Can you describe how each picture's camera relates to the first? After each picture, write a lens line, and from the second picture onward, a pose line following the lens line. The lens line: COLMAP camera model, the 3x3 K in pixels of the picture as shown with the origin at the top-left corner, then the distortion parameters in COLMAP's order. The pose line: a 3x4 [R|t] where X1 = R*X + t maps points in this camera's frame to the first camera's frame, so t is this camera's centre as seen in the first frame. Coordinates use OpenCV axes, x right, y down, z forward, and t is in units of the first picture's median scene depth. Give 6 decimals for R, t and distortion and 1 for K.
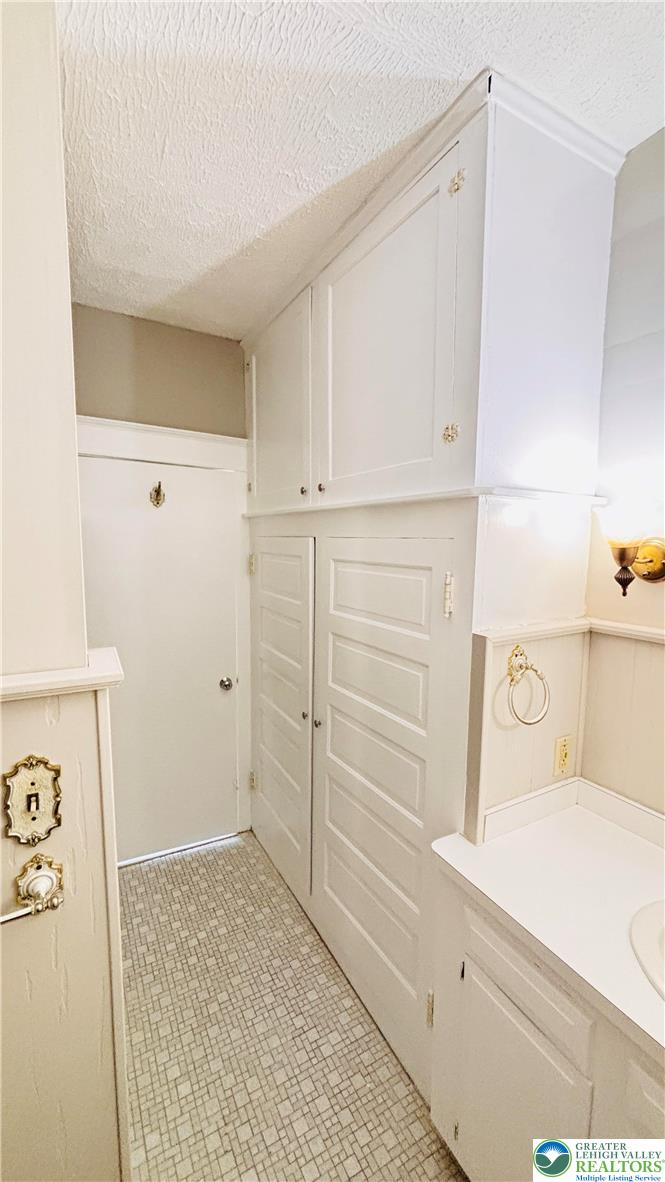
lens RADIAL K [[482.5, 0, 340.9], [0, 482.5, 590.7], [0, 0, 1]] dist [0.001099, 0.000605]
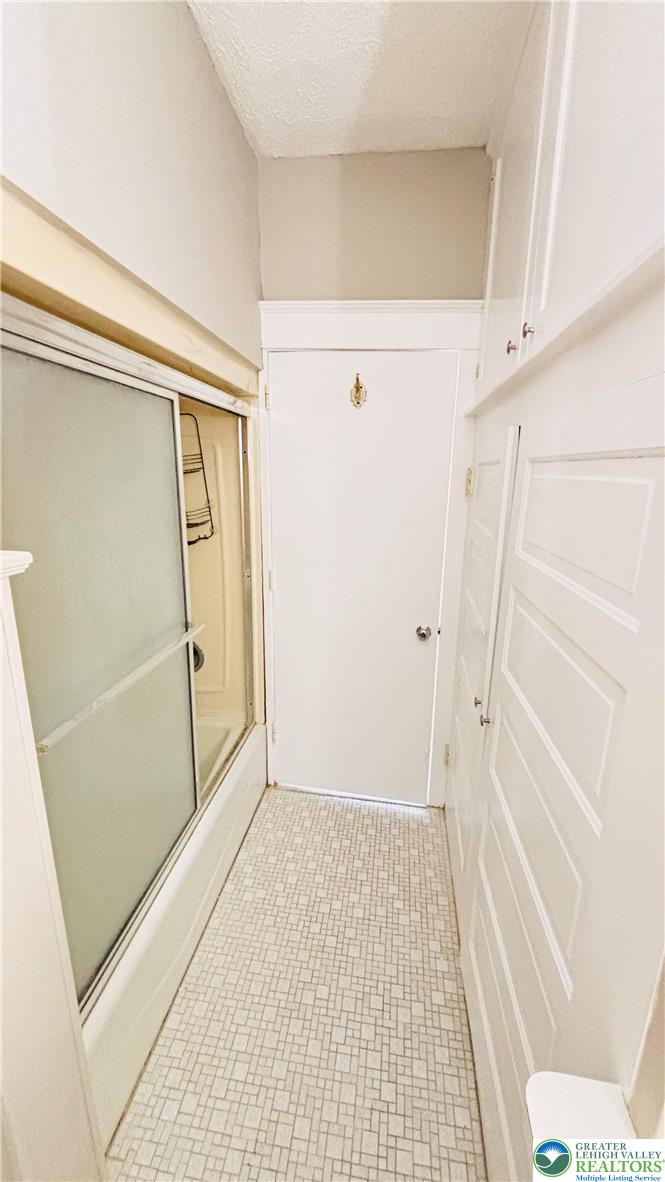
lens RADIAL K [[482.5, 0, 325.3], [0, 482.5, 595.3], [0, 0, 1]] dist [0.001099, 0.000605]
pose [[0.783236, 0.148979, -0.603611, 0.212757], [-0.070623, 0.985901, 0.151694, 0.037536], [0.617700, -0.076184, 0.782715, 0.508292]]
